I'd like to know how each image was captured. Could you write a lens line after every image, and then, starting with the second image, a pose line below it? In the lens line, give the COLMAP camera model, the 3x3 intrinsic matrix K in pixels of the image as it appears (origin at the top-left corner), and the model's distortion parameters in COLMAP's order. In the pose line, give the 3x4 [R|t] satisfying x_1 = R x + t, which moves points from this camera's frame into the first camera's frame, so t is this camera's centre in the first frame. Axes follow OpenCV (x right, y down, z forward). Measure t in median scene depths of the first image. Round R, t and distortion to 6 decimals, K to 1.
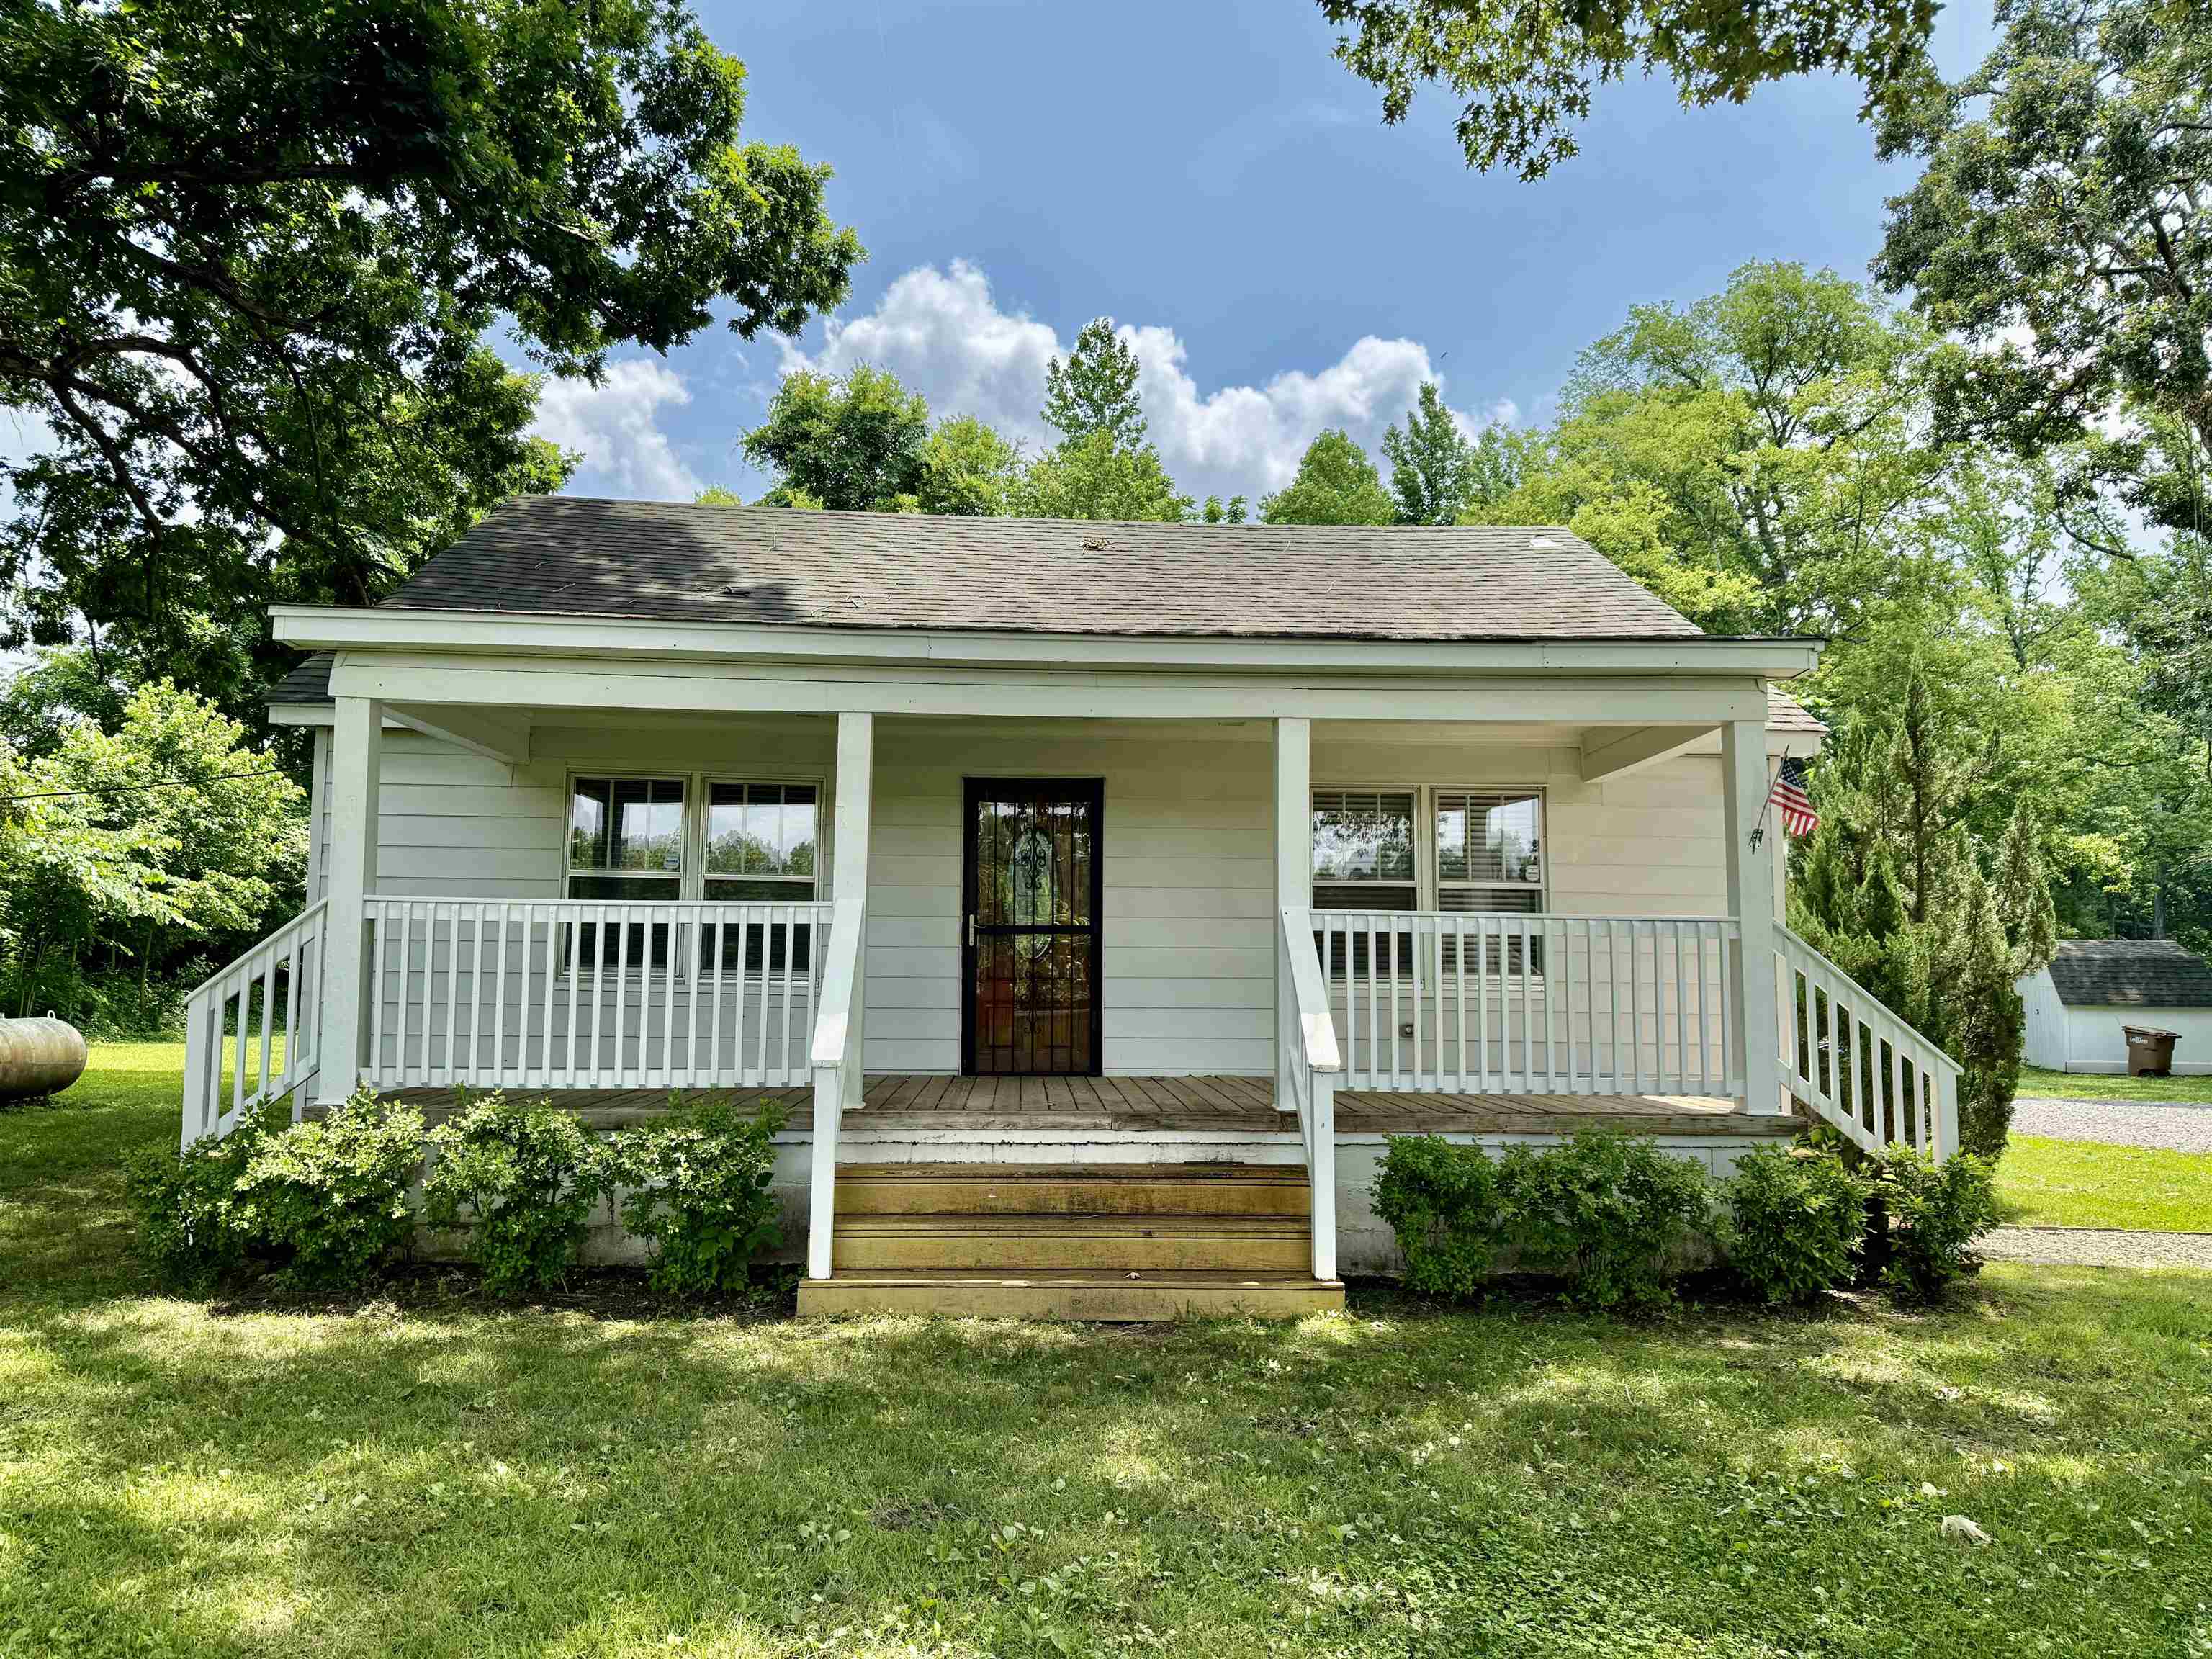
lens RADIAL K [[1547.7, 0, 1106.0], [0, 1547.7, 859.3], [0, 0, 1]] dist [0.006108, 0.001150]
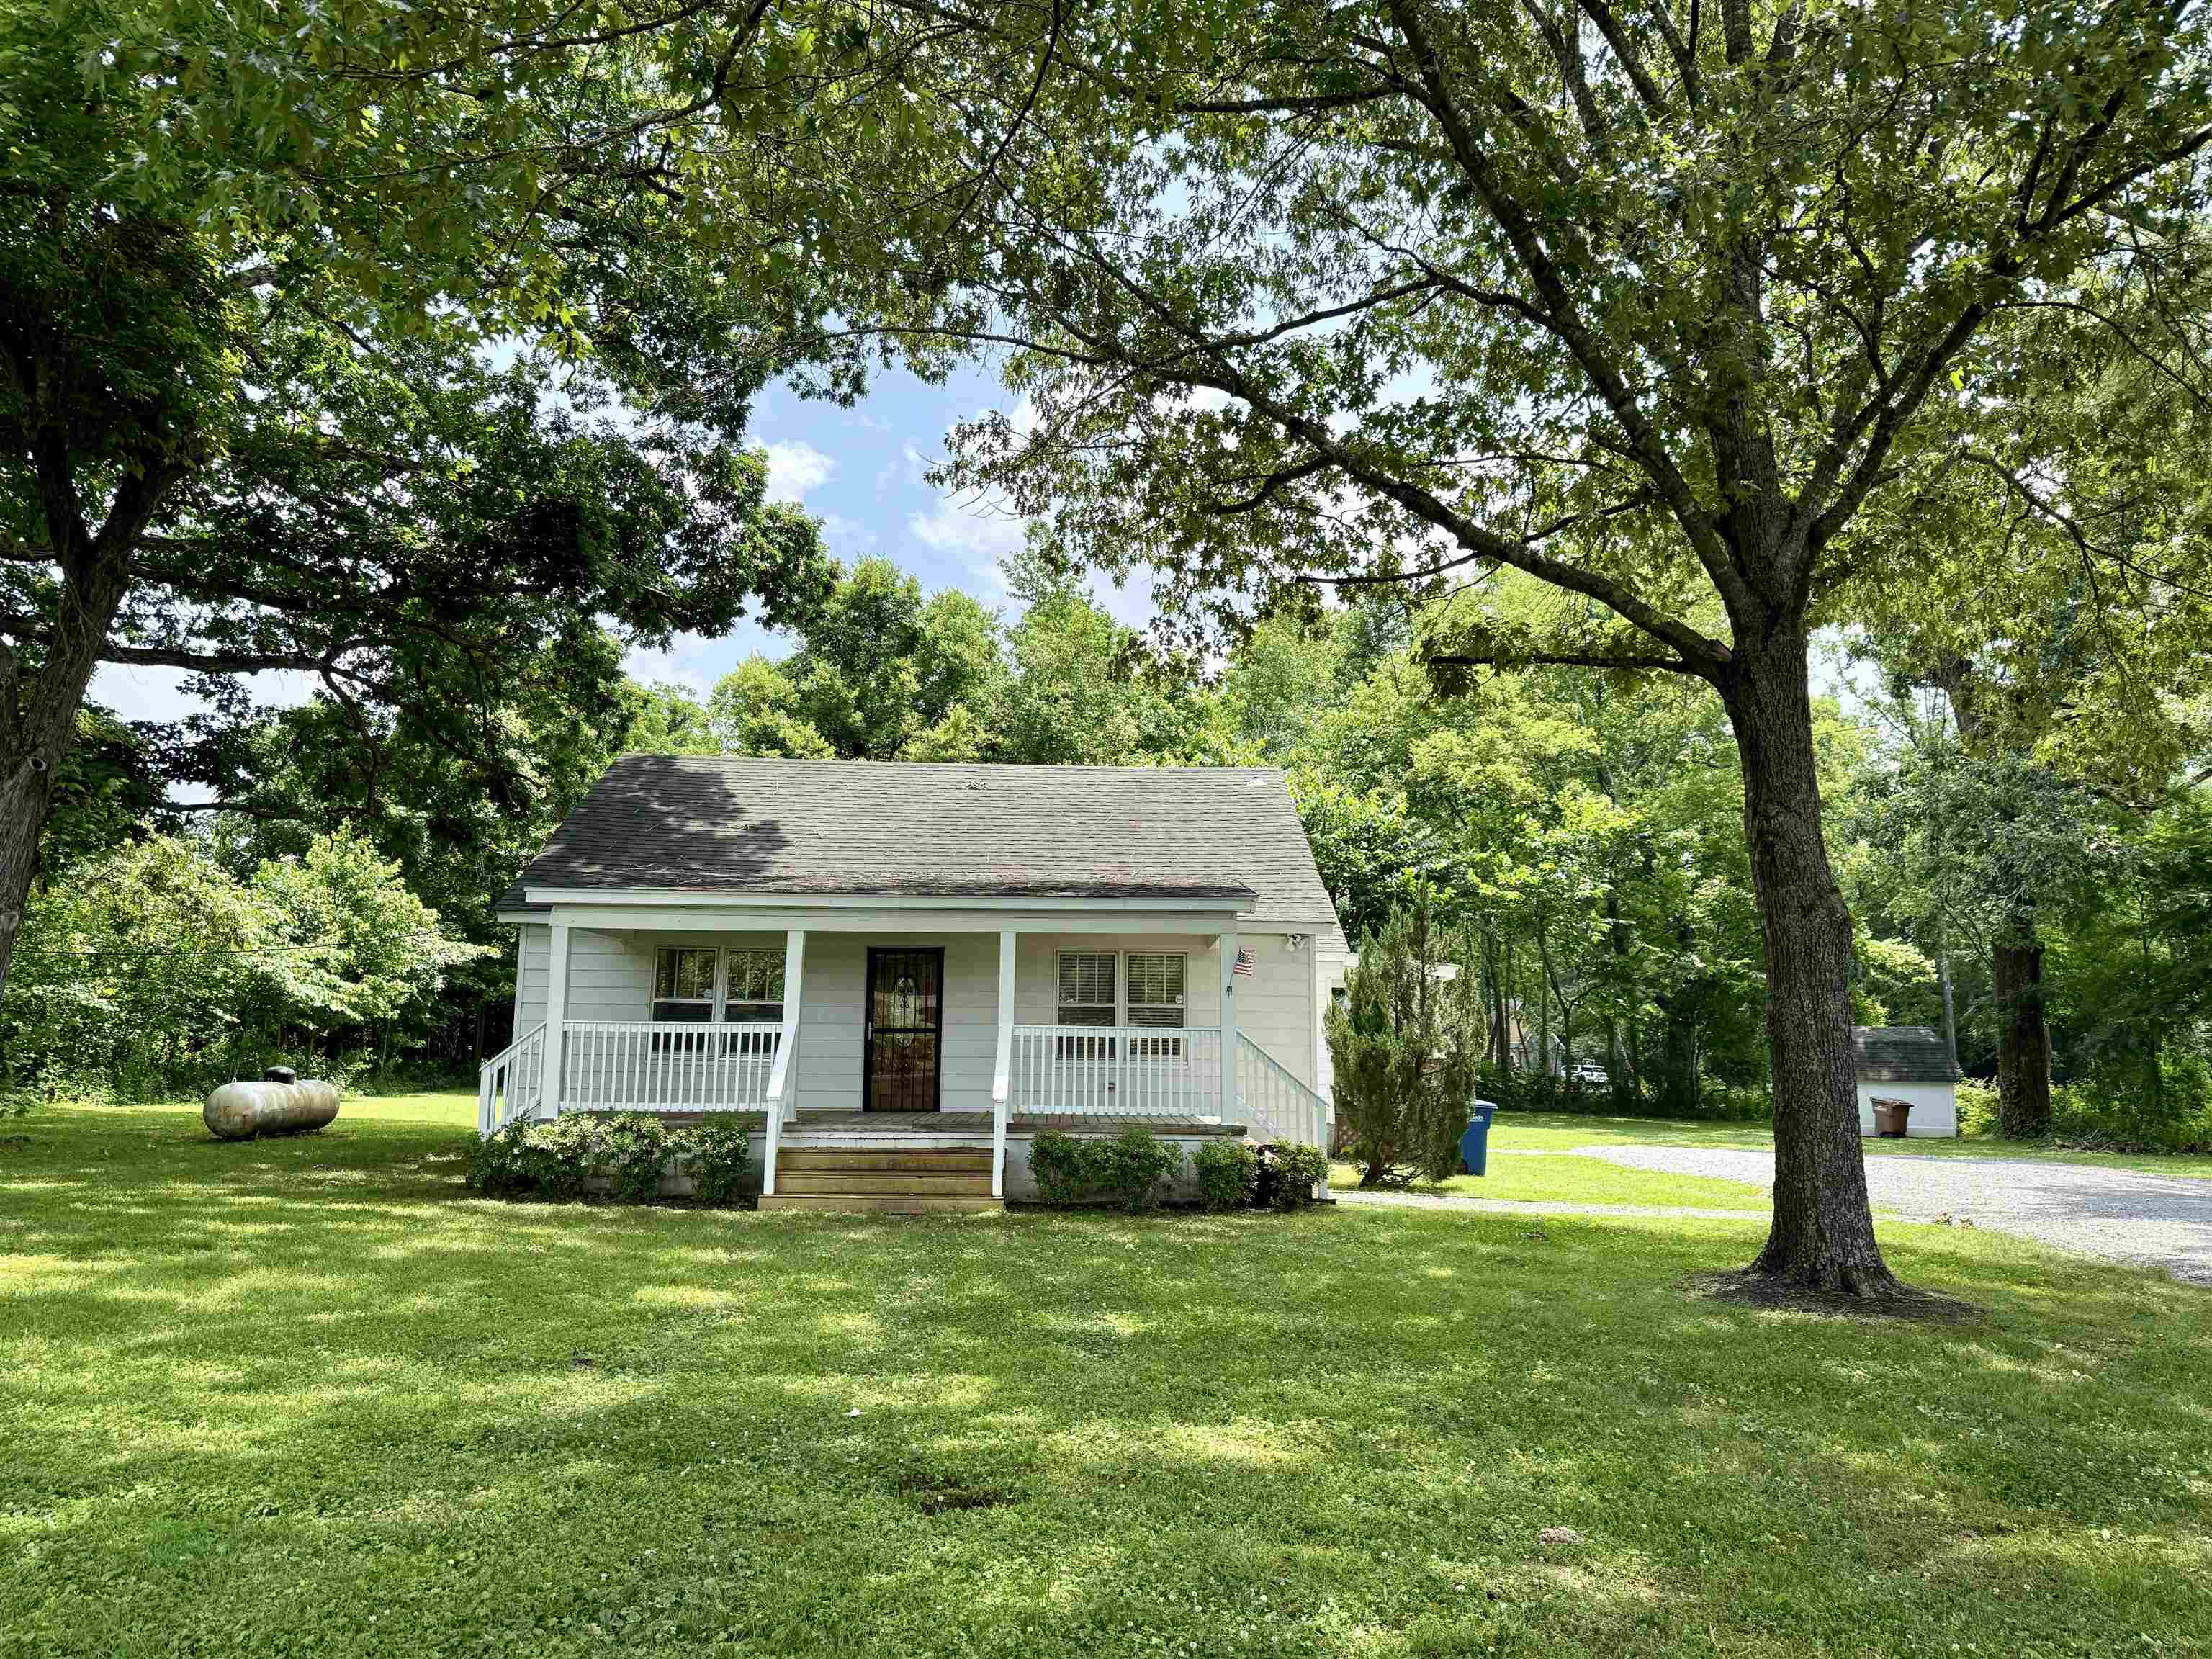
lens RADIAL K [[1555.3, 0, 1103.5], [0, 1555.3, 820.9], [0, 0, 1]] dist [0.049902, -0.068673]
pose [[0.999428, -0.003169, -0.033681, 0.323798], [0.000784, 0.997506, -0.070581, -0.093497], [0.033821, 0.070514, 0.996937, -1.092332]]
